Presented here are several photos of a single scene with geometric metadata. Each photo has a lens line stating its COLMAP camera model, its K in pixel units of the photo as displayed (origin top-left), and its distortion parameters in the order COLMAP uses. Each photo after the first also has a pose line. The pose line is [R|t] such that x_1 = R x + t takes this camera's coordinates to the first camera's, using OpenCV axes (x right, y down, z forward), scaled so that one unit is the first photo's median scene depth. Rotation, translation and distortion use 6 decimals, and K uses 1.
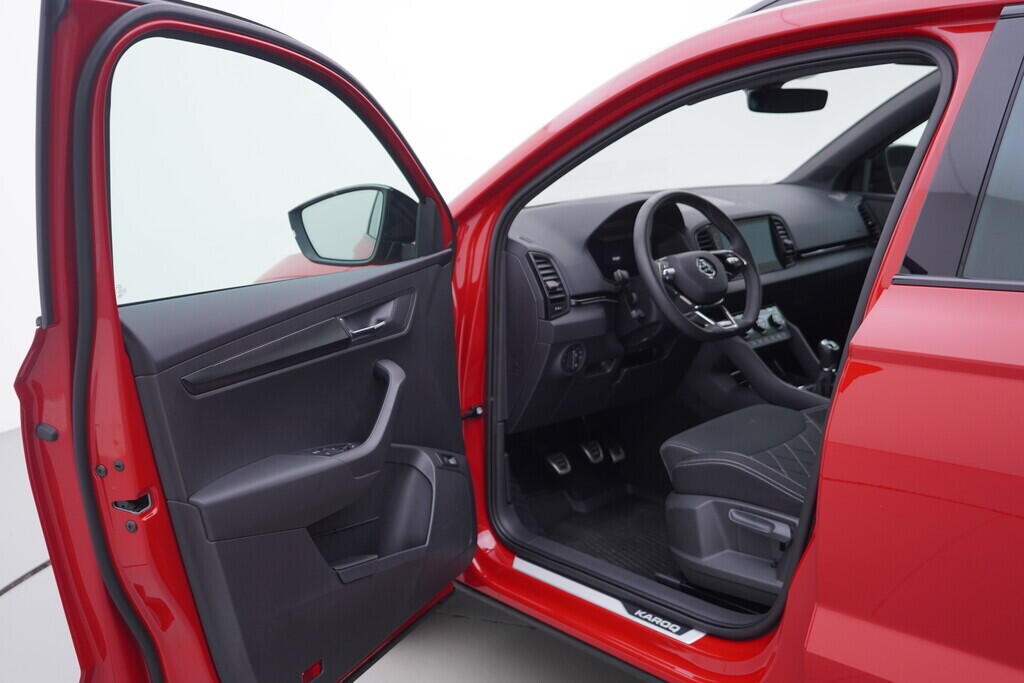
lens RADIAL K [[1058.4, 0, 512.0], [0, 1058.4, 341.5], [0, 0, 1]] dist [0.000899, 0.021688]
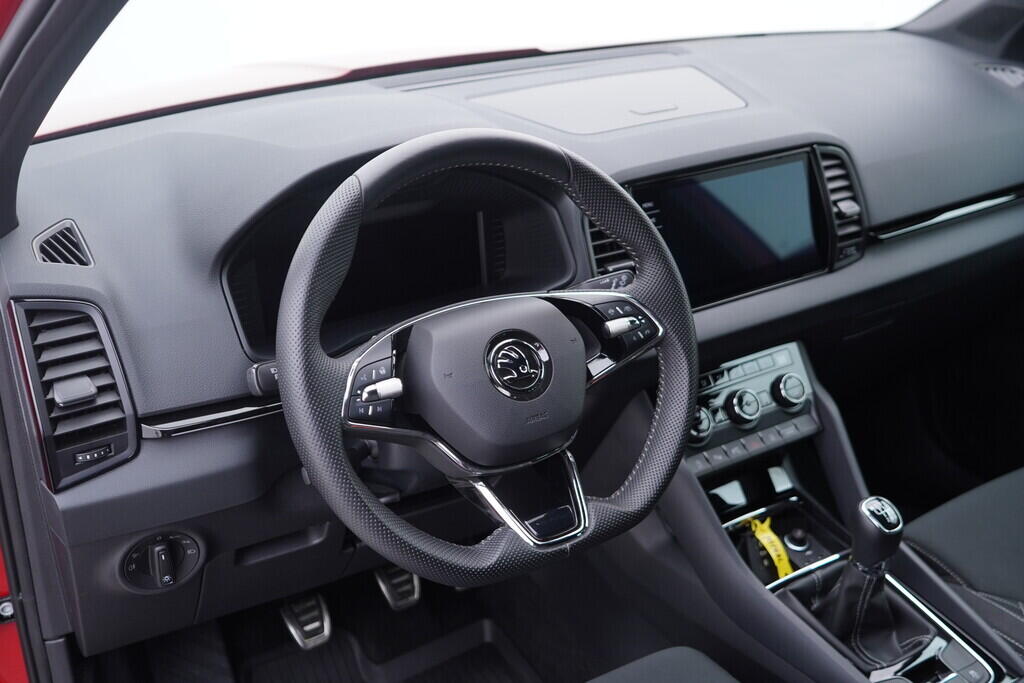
lens RADIAL K [[1058.4, 0, 512.0], [0, 1058.4, 341.5], [0, 0, 1]] dist [0.000899, 0.021688]
pose [[0.983149, 0.104760, -0.149812, 0.217592], [-0.066429, 0.968222, 0.241110, -0.152995], [0.170310, -0.227095, 0.958865, 0.605364]]
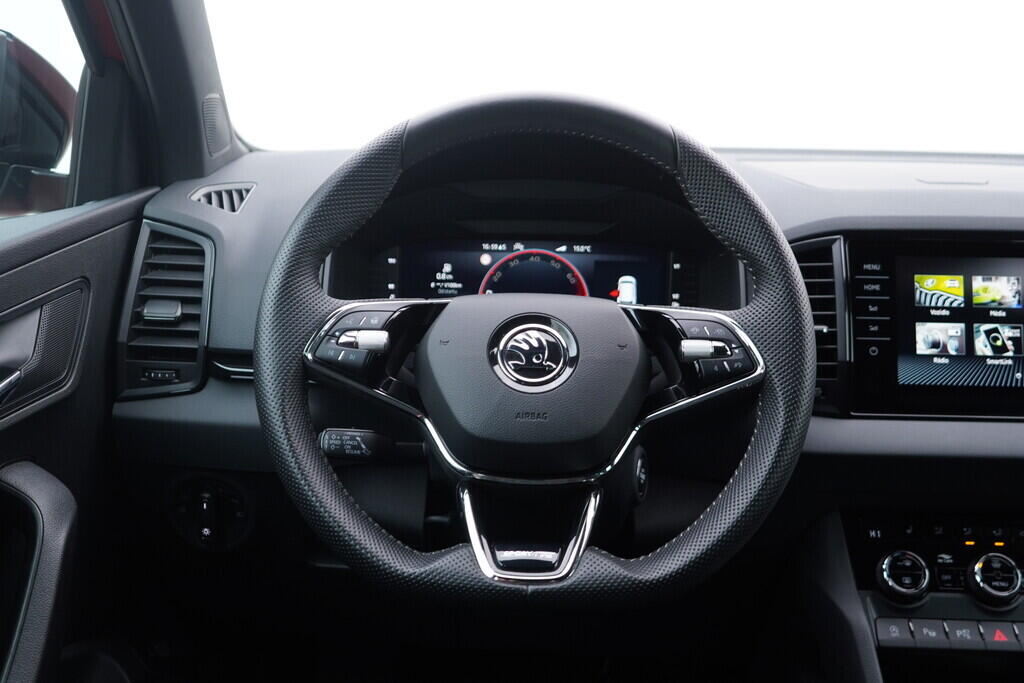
lens RADIAL K [[1058.4, 0, 512.0], [0, 1058.4, 341.5], [0, 0, 1]] dist [0.000899, 0.021688]
pose [[0.723803, 0.202484, -0.659629, 0.346467], [-0.189169, 0.977577, 0.092510, -0.092220], [0.663570, 0.057823, 0.745877, 0.717127]]
